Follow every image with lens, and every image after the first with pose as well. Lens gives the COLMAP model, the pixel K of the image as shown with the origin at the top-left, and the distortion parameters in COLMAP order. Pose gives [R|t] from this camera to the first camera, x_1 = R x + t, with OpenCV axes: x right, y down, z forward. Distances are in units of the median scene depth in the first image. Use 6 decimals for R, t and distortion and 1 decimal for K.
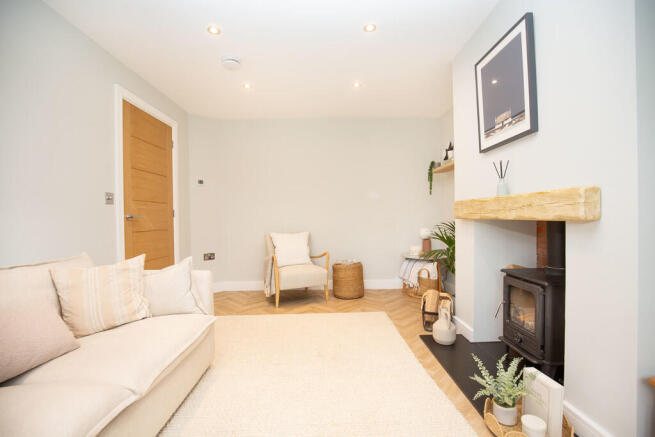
lens RADIAL K [[298.9, 0, 329.1], [0, 298.9, 216.1], [0, 0, 1]] dist [-0.030039, -0.000595]
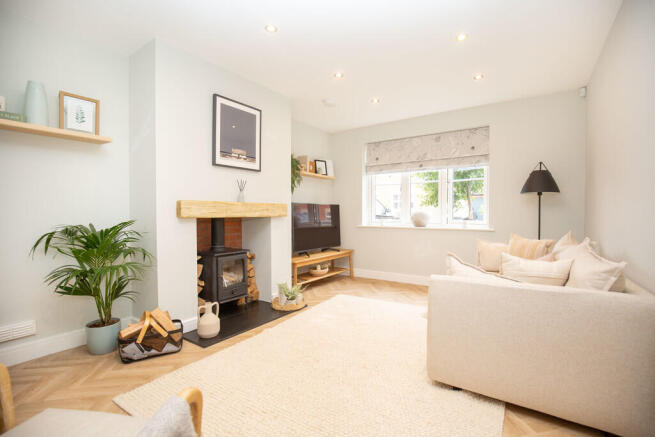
lens RADIAL K [[298.9, 0, 329.2], [0, 298.9, 216.2], [0, 0, 1]] dist [-0.030039, -0.000595]
pose [[-0.811243, -0.000513, 0.584708, -0.721396], [0.008703, 0.999878, 0.012953, -0.010069], [-0.584644, 0.015597, -0.811140, 2.002650]]
